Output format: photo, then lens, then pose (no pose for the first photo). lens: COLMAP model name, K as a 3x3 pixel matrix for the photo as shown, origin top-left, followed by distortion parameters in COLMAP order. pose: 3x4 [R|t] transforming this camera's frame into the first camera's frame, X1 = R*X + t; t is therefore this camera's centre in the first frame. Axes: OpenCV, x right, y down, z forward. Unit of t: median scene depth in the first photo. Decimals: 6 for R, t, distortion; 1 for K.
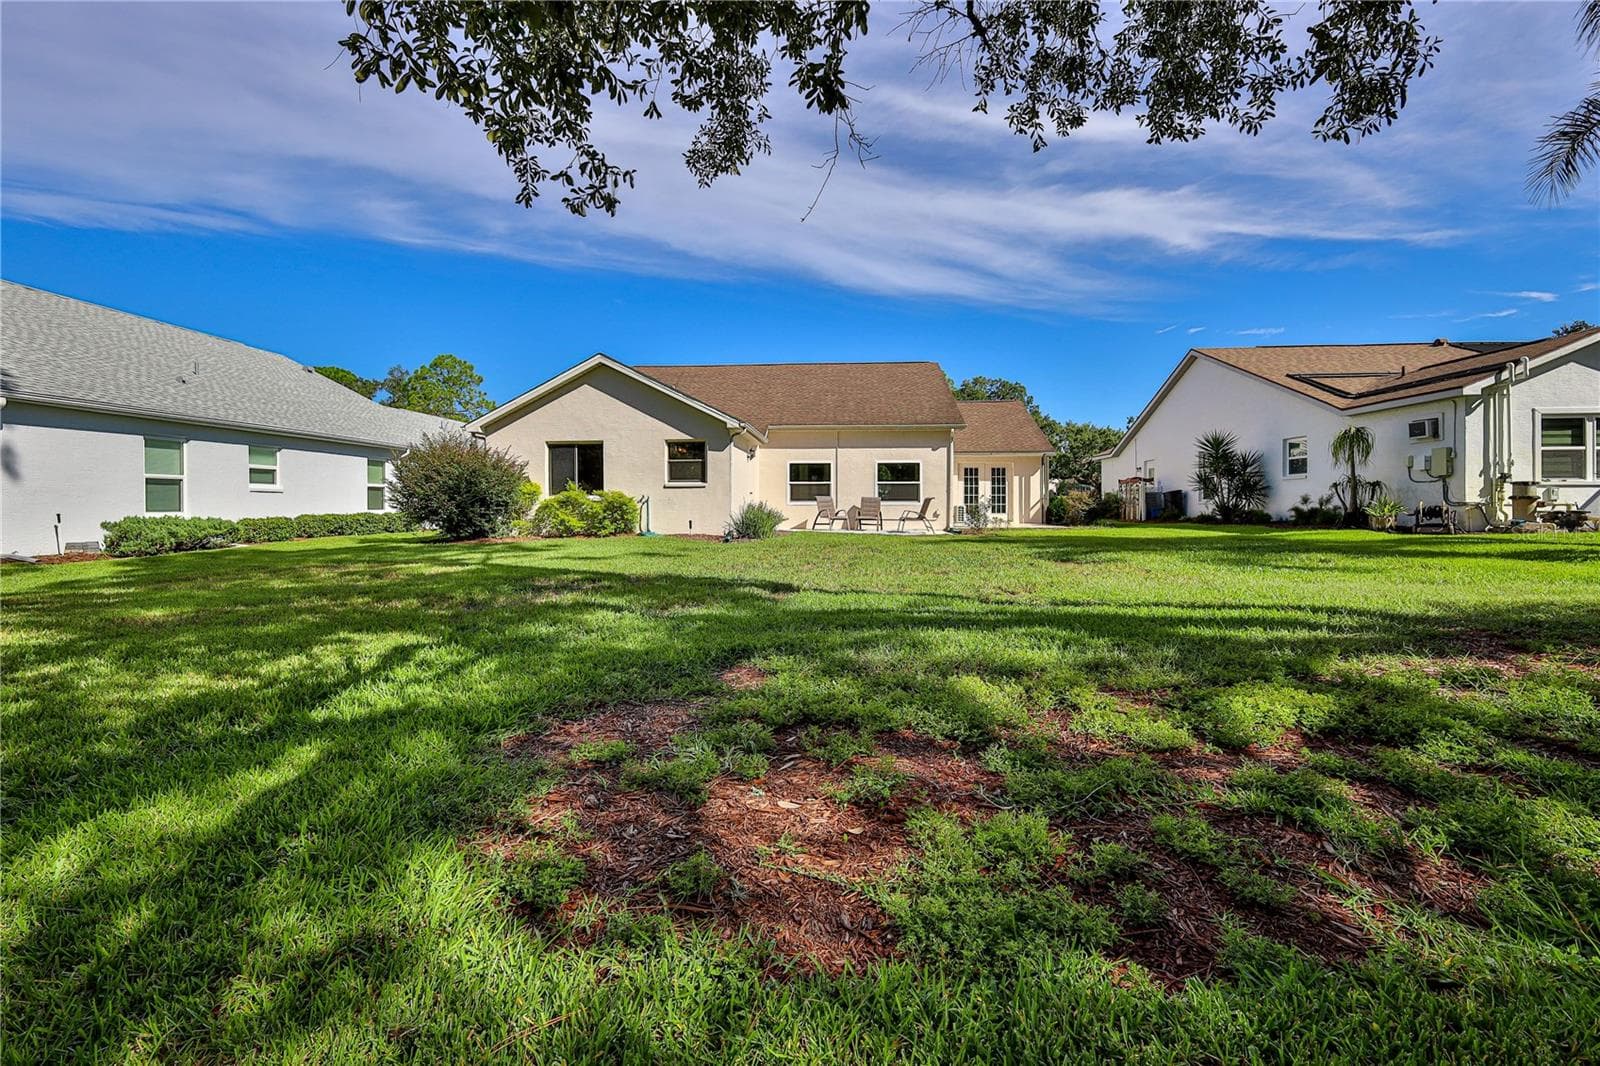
lens RADIAL K [[707.8, 0, 790.4], [0, 707.8, 512.4], [0, 0, 1]] dist [0.001536, 0.000168]
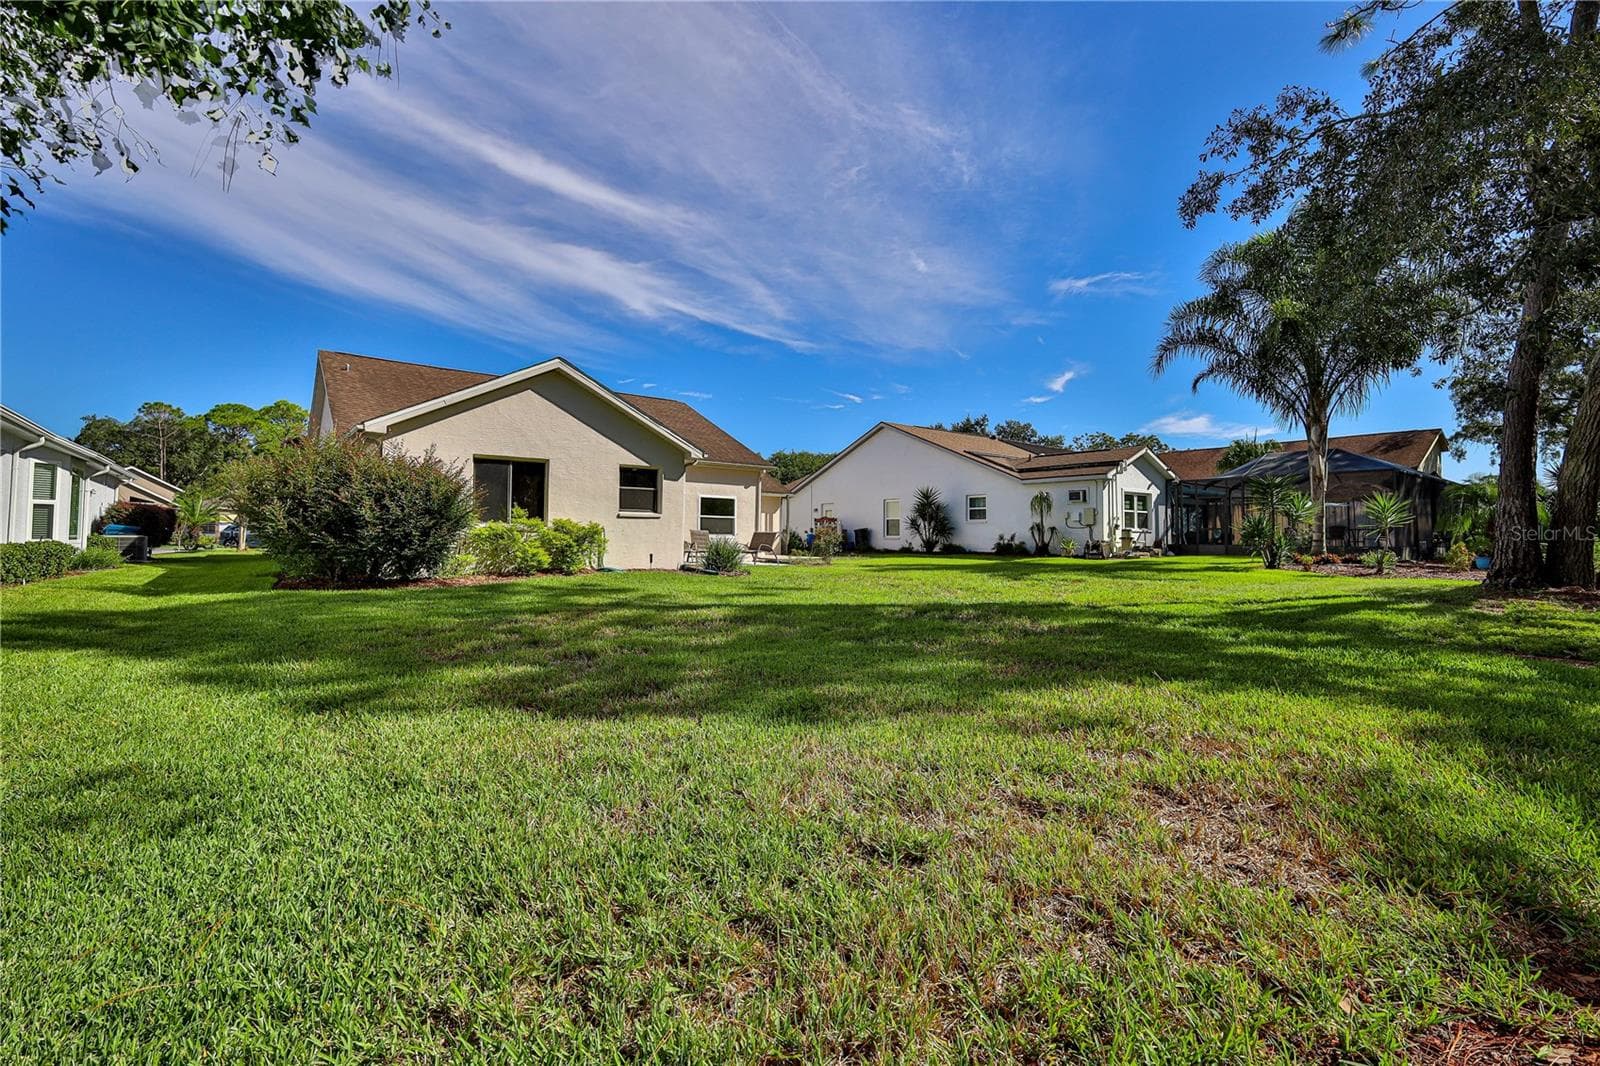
lens RADIAL K [[707.6, 0, 786.6], [0, 707.6, 486.5], [0, 0, 1]] dist [-0.000091, 0.000053]
pose [[0.749275, 0.057630, 0.659747, -0.470148], [-0.004135, 0.996594, -0.082358, -0.000763], [-0.662246, 0.058981, 0.746961, 0.144643]]
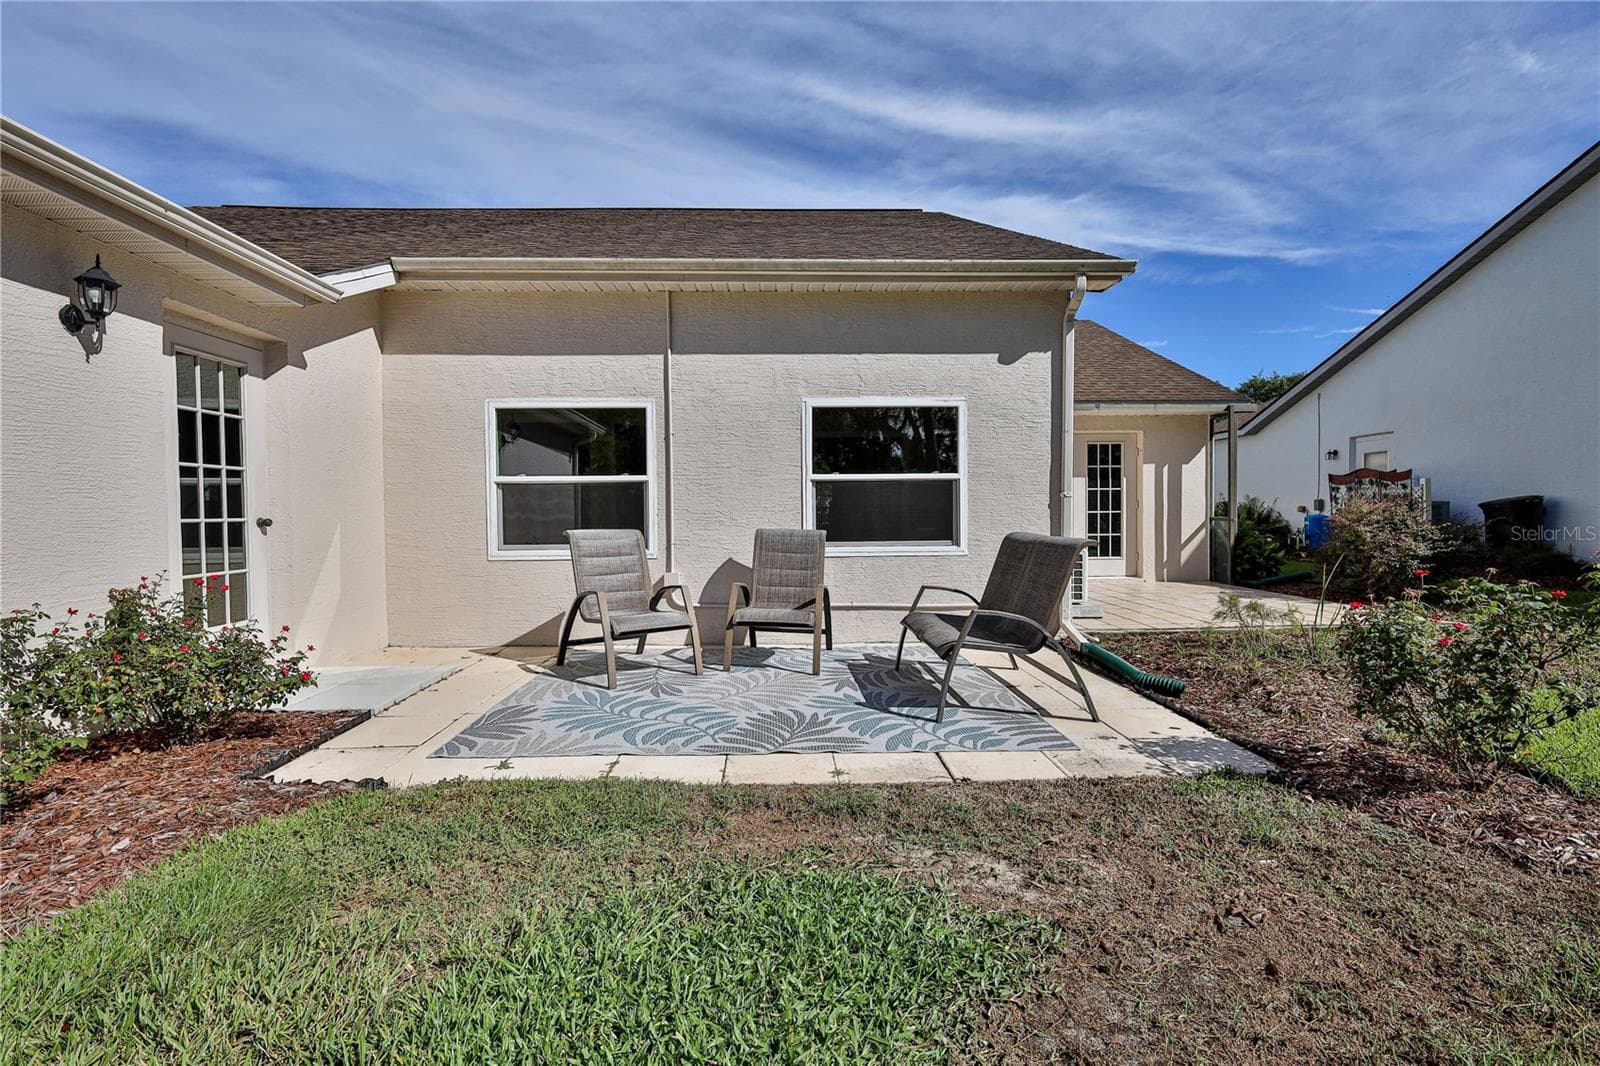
lens RADIAL K [[709.6, 0, 790.9], [0, 709.6, 532.6], [0, 0, 1]] dist [0.008032, -0.000091]
pose [[0.992616, -0.010830, 0.120815, 0.081486], [0.008076, 0.999697, 0.023257, -0.027400], [-0.121031, -0.022109, 0.992403, 0.729153]]
